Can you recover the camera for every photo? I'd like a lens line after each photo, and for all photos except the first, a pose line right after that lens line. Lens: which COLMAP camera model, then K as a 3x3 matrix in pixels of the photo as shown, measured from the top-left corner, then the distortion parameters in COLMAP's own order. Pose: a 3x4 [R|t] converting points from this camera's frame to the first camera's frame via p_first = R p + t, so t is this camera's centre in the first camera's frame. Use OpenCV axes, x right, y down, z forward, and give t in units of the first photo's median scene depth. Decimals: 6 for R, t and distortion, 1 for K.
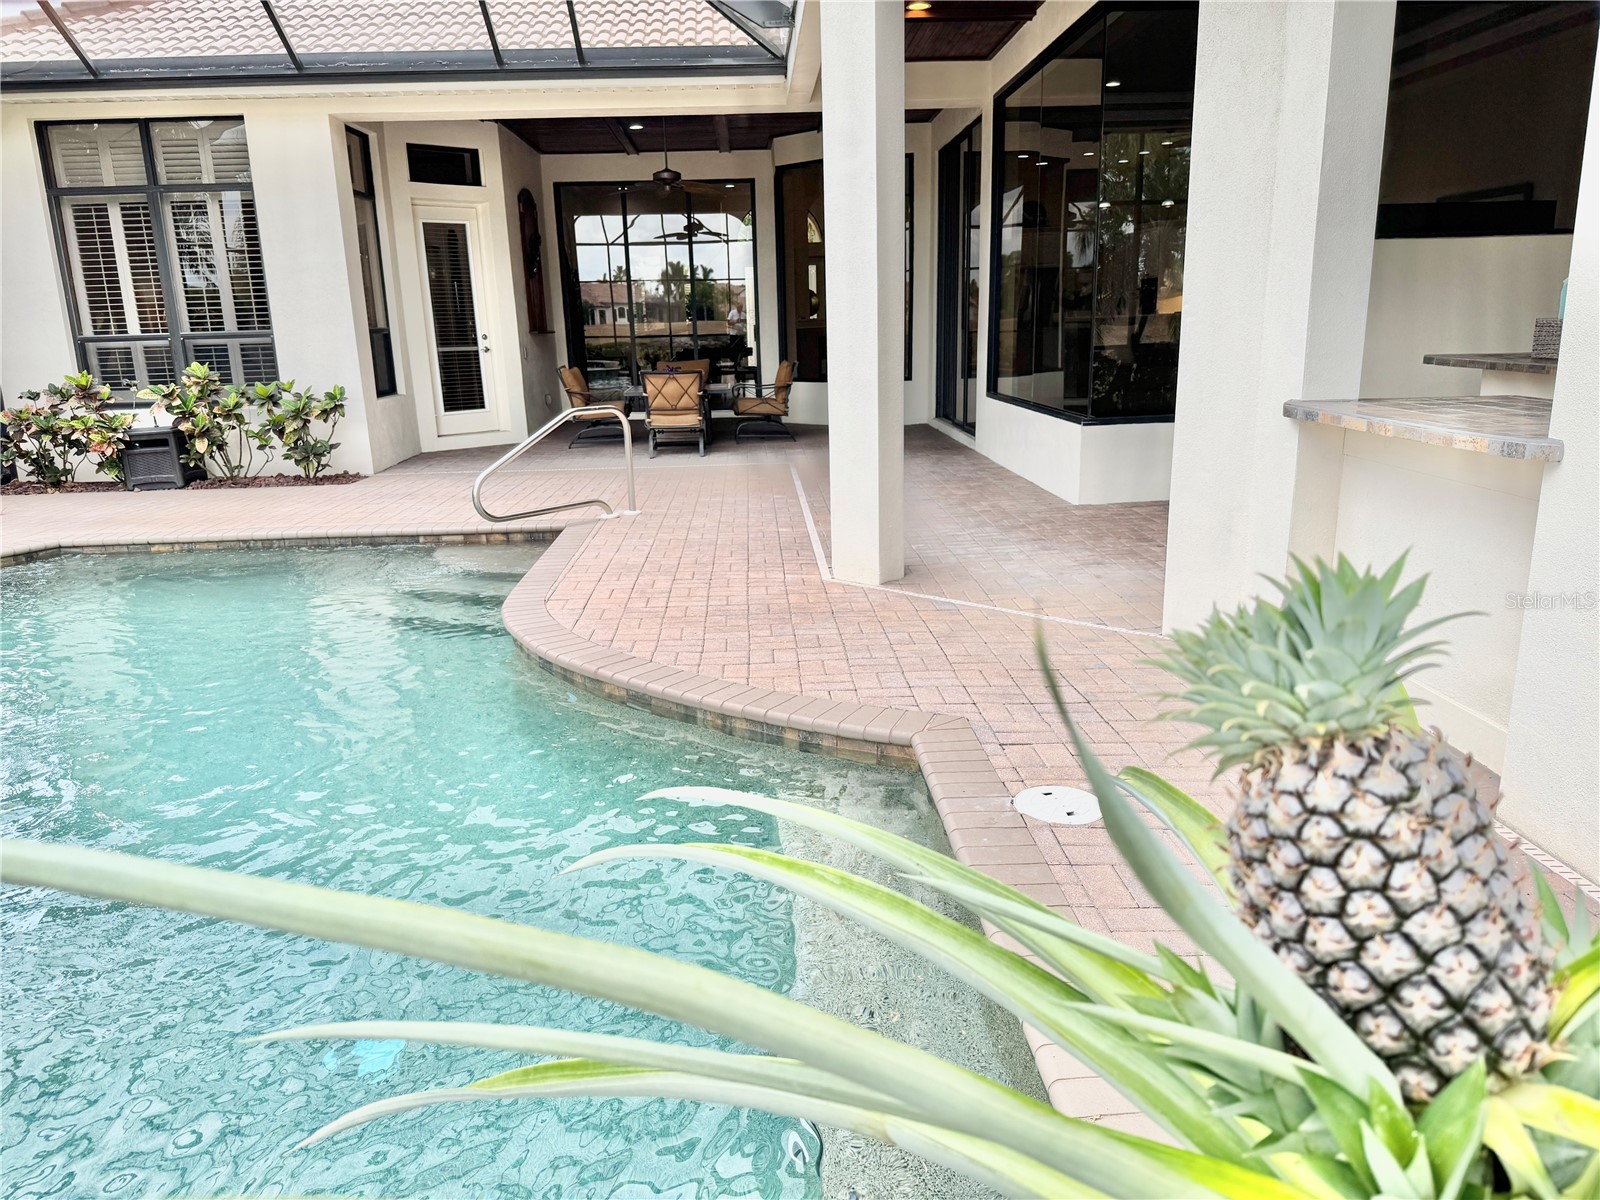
lens RADIAL K [[1137.0, 0, 787.8], [0, 1137.0, 624.1], [0, 0, 1]] dist [-0.008966, -0.002206]
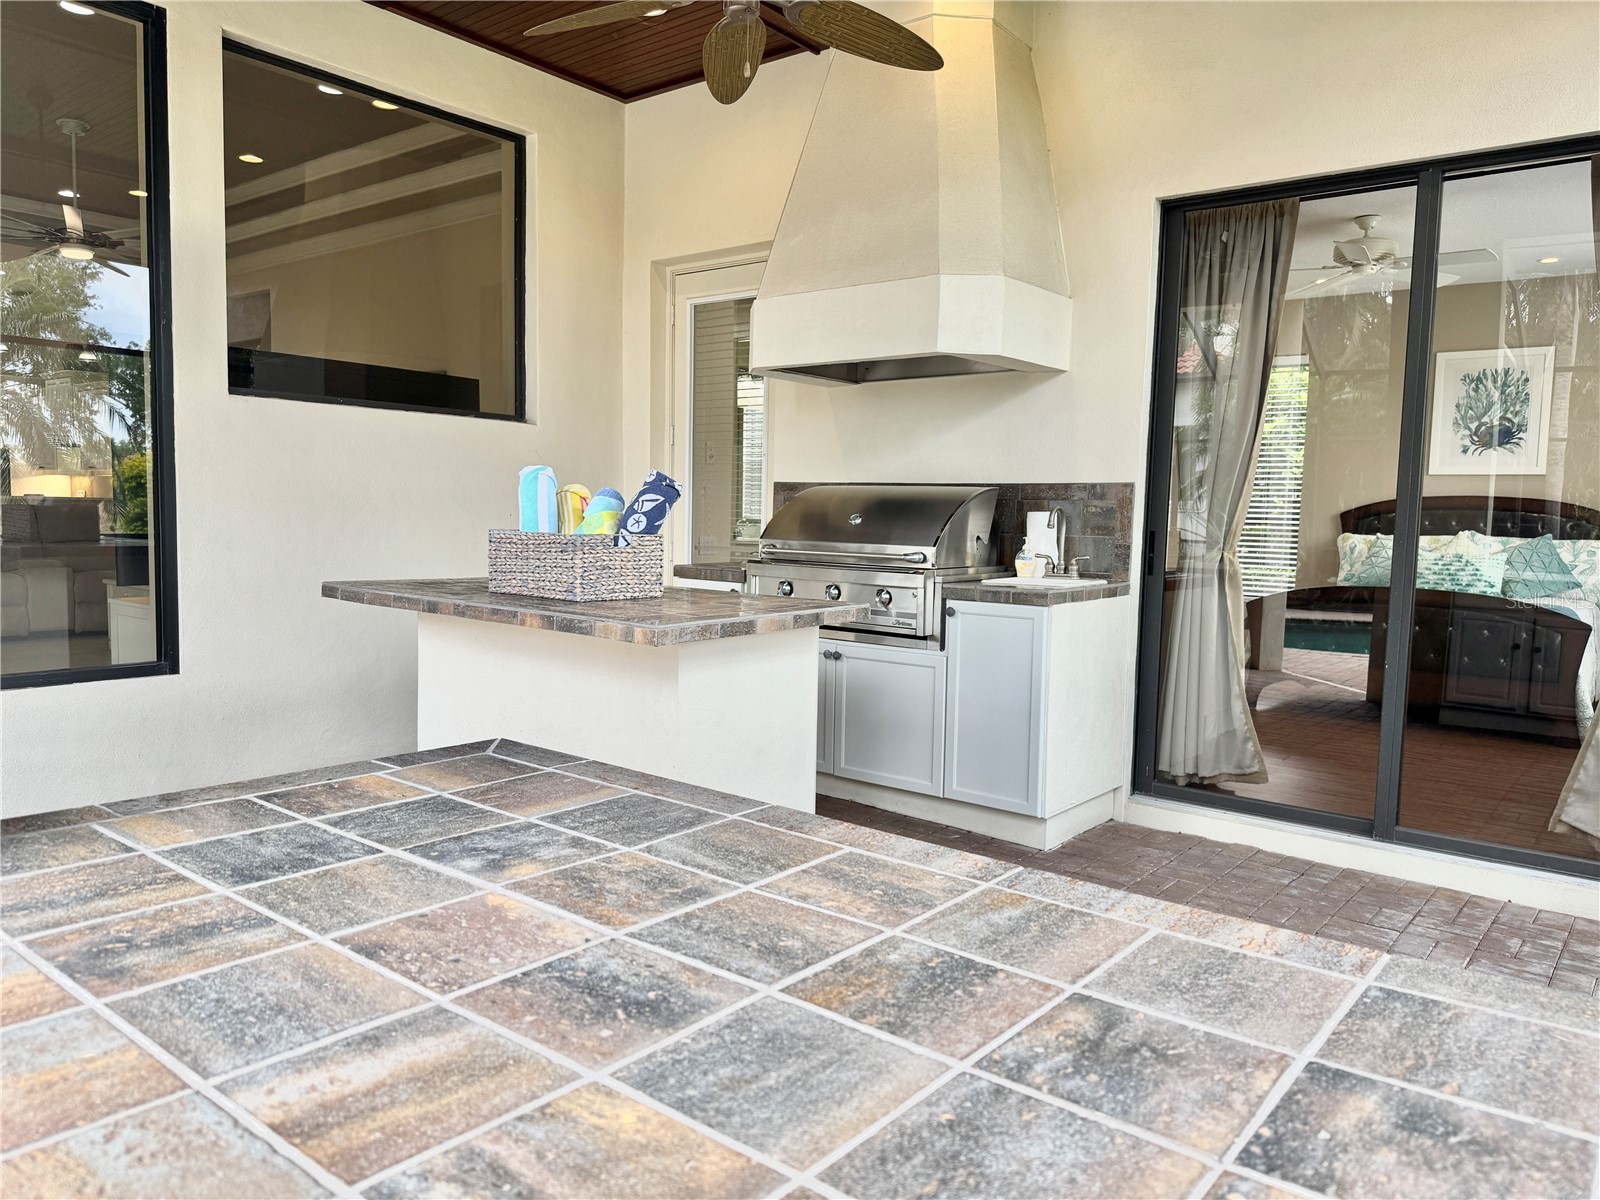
lens RADIAL K [[1137.0, 0, 804.7], [0, 1137.0, 603.6], [0, 0, 1]] dist [-0.008966, -0.002206]
pose [[0.650518, -0.038144, 0.758532, 0.301692], [0.162650, 0.982563, -0.090079, -0.143198], [-0.741870, 0.181974, 0.645379, 0.477106]]
